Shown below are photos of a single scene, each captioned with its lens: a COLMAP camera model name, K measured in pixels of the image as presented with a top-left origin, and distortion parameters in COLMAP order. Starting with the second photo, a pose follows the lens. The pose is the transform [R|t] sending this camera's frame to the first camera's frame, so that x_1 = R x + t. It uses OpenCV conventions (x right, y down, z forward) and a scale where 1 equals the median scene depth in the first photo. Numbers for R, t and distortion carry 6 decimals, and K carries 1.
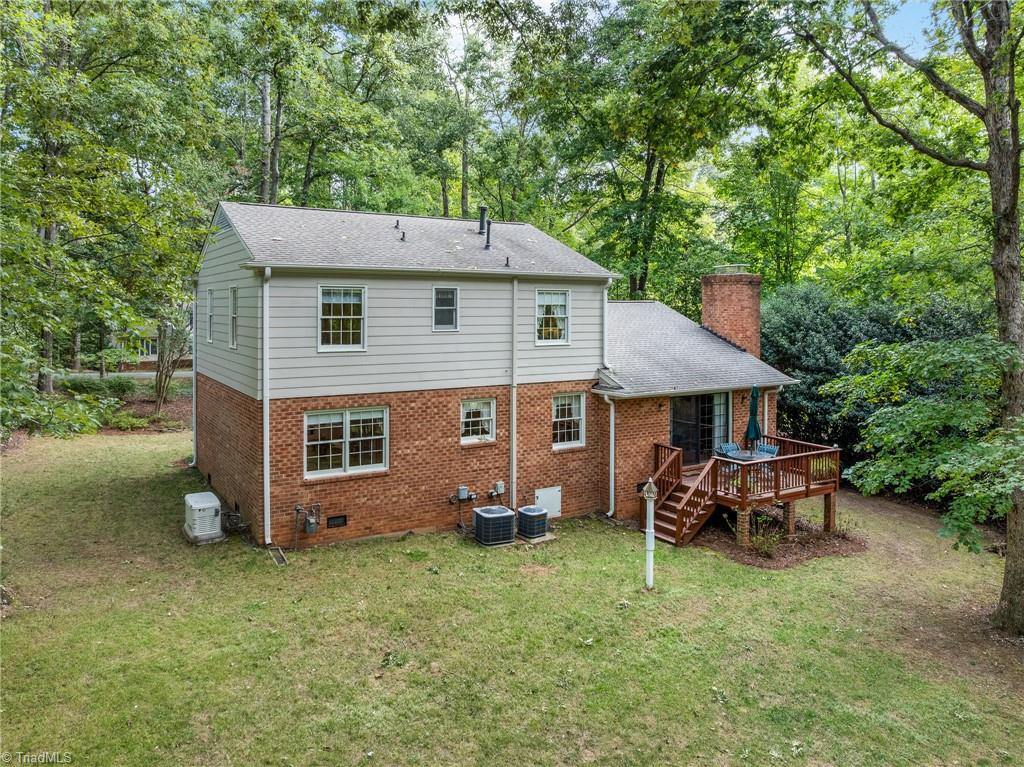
lens RADIAL K [[722.8, 0, 512.0], [0, 722.8, 383.5], [0, 0, 1]] dist [0.001751, 0.000916]
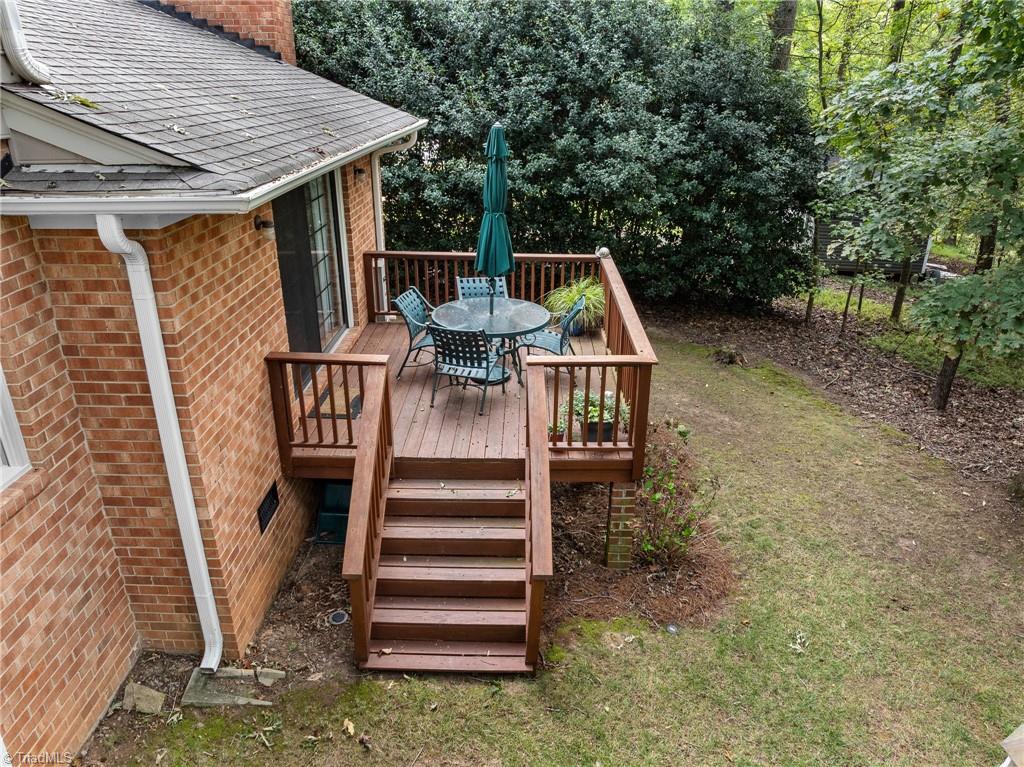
lens RADIAL K [[722.8, 0, 512.0], [0, 722.8, 383.5], [0, 0, 1]] dist [0.001751, 0.000916]
pose [[0.556352, -0.328799, 0.763128, 0.024681], [0.093967, 0.937387, 0.335374, 0.002994], [-0.825617, -0.114877, 0.552413, 0.783462]]
